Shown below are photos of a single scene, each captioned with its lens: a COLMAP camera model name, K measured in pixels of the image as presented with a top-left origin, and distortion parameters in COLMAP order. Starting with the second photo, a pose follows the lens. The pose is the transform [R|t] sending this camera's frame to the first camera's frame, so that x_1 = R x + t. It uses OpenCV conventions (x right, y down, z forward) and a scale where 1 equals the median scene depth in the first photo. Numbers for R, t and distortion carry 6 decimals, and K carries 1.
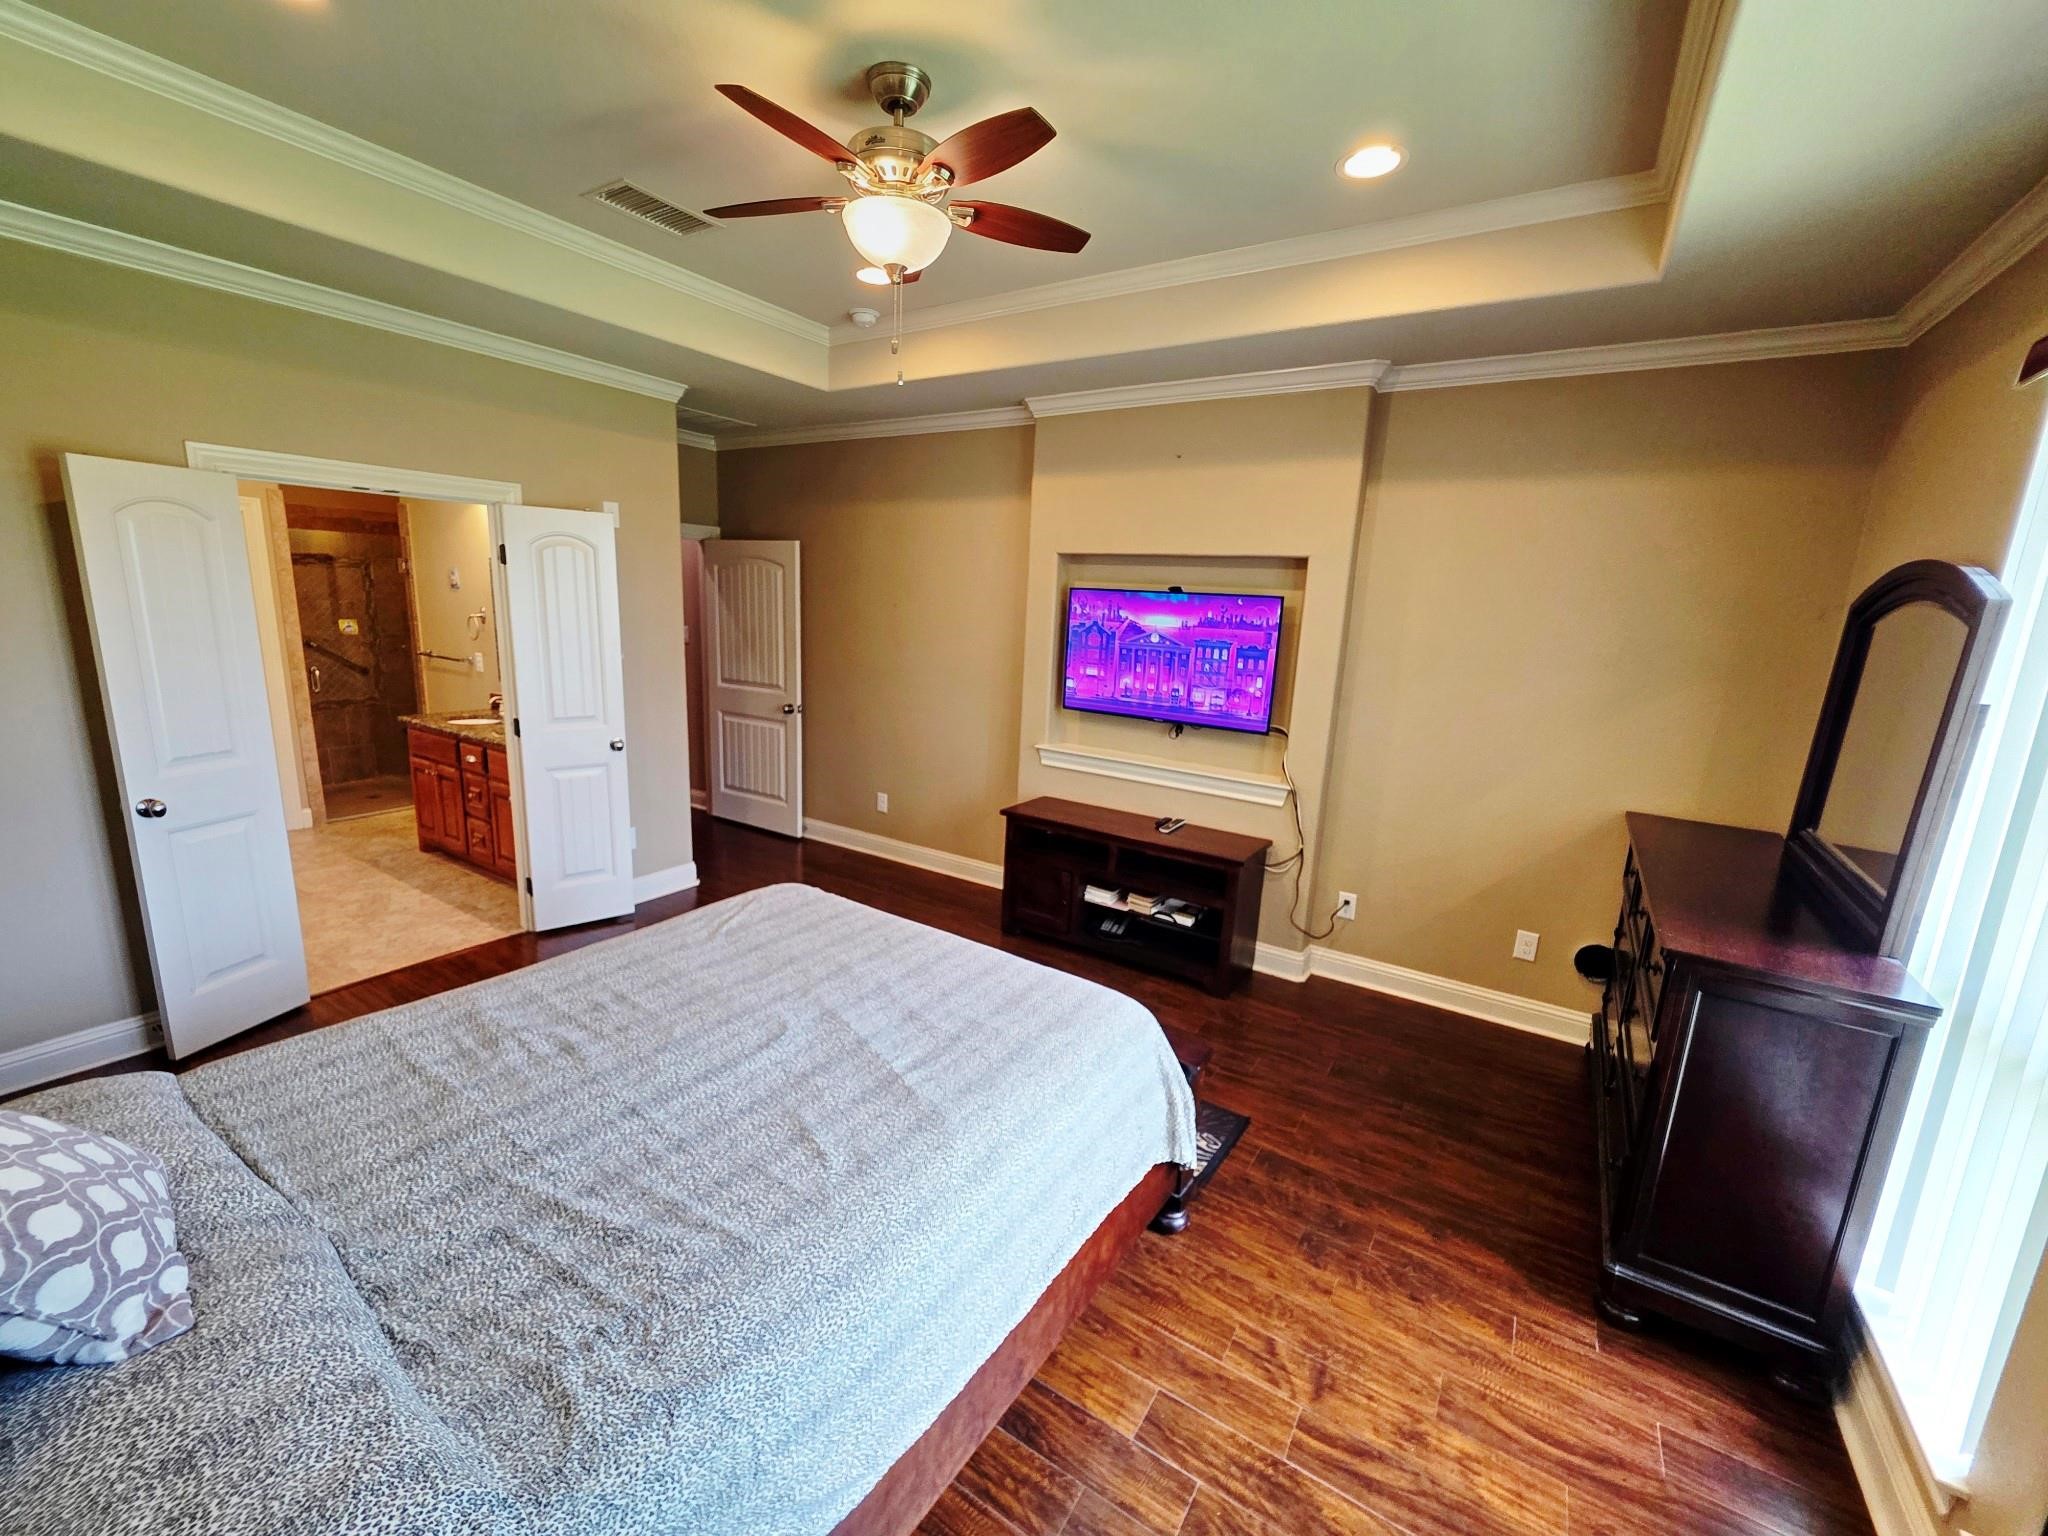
lens RADIAL K [[824.8, 0, 1011.0], [0, 824.8, 764.0], [0, 0, 1]] dist [0.003383, -0.001070]
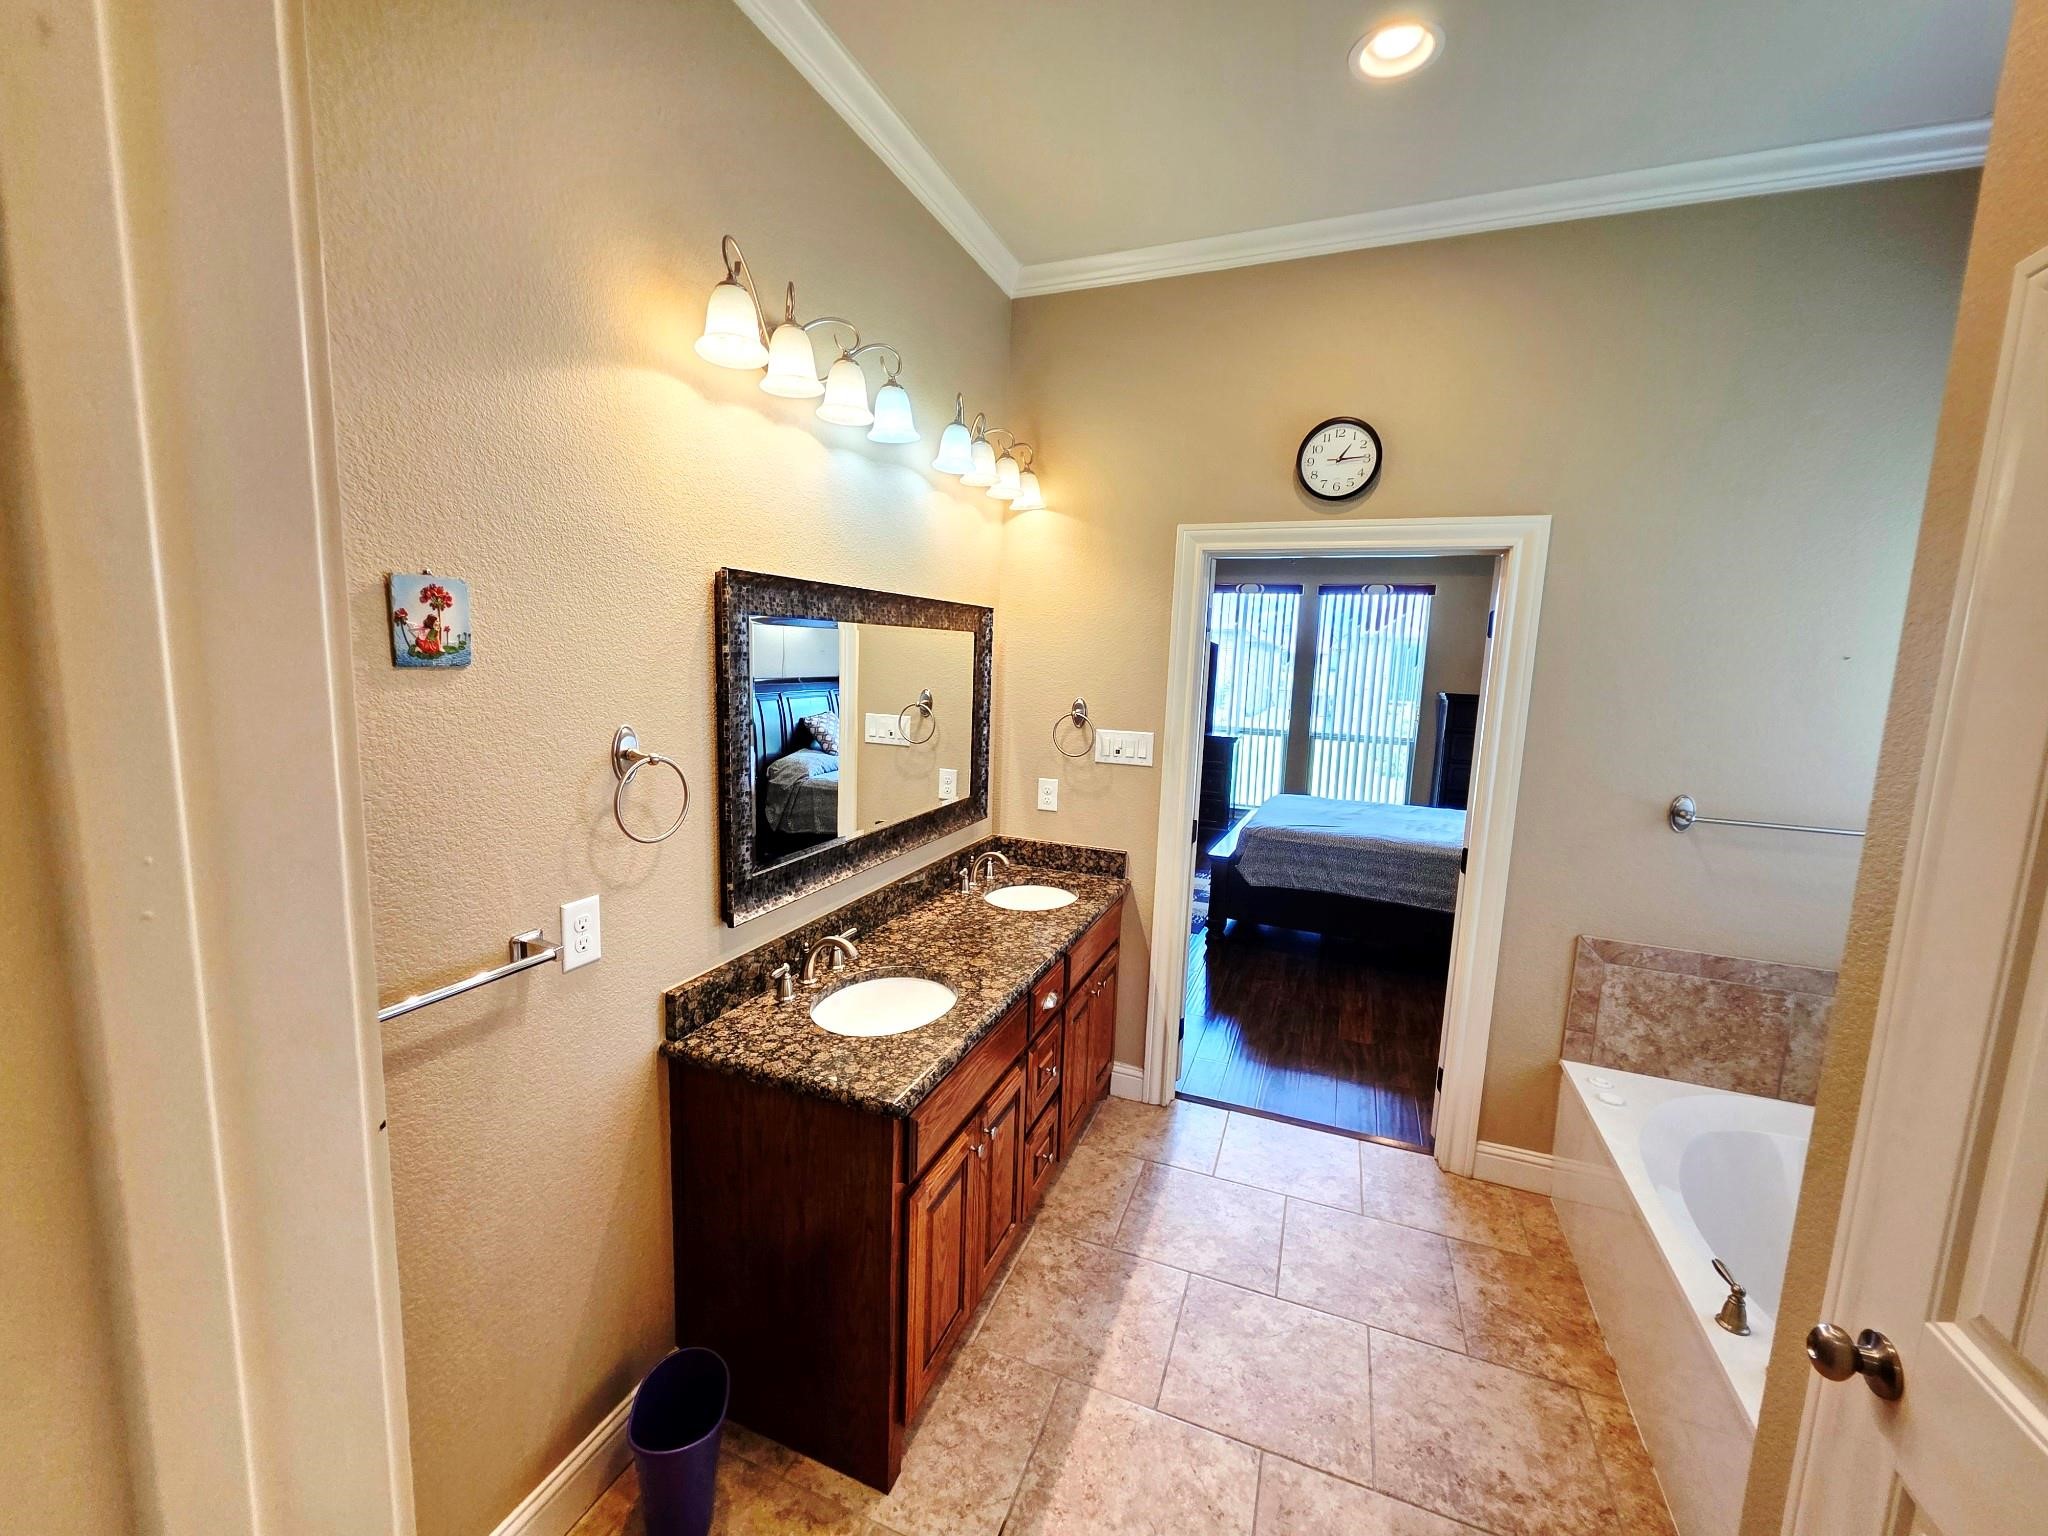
lens RADIAL K [[824.8, 0, 1013.5], [0, 824.8, 759.9], [0, 0, 1]] dist [0.003383, -0.001070]
pose [[-0.194339, -0.172631, 0.965625, -0.873587], [0.153621, 0.966890, 0.203774, -0.199720], [-0.968831, 0.187942, -0.161385, 0.846883]]
